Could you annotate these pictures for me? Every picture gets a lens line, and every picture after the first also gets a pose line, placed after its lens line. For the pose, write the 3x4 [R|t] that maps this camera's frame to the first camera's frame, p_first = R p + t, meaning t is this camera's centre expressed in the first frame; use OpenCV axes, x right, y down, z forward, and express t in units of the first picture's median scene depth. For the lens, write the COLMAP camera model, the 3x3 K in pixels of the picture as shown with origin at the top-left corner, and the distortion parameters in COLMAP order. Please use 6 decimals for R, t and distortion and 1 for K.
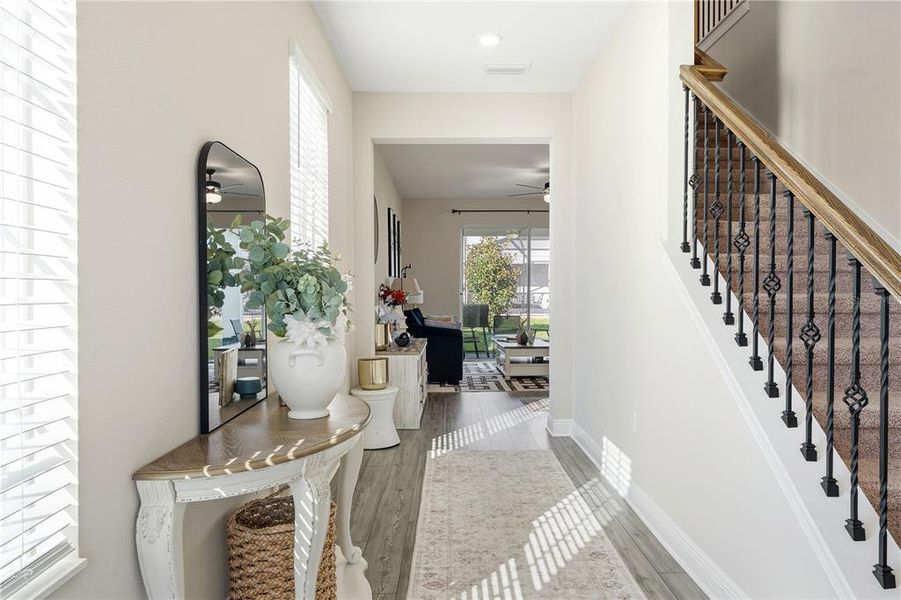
lens RADIAL K [[580.6, 0, 451.6], [0, 580.6, 302.2], [0, 0, 1]] dist [0.001893, -0.000748]
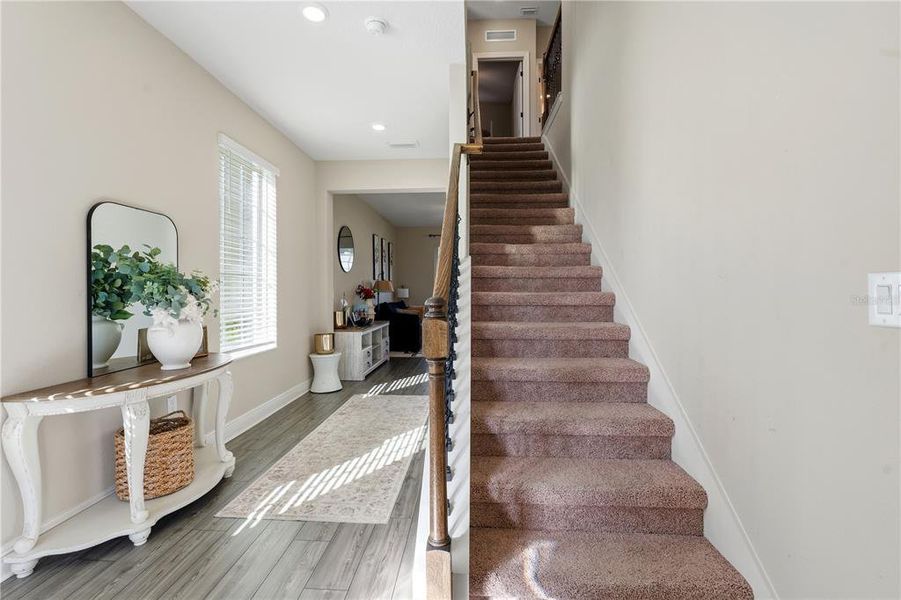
lens RADIAL K [[395.4, 0, 449.2], [0, 395.4, 292.5], [0, 0, 1]] dist [-0.011589, 0.001964]
pose [[0.997686, 0.002041, -0.067958, 0.338510], [-0.002666, 0.999955, -0.009109, -0.004484], [0.067936, 0.009269, 0.997647, -0.025977]]
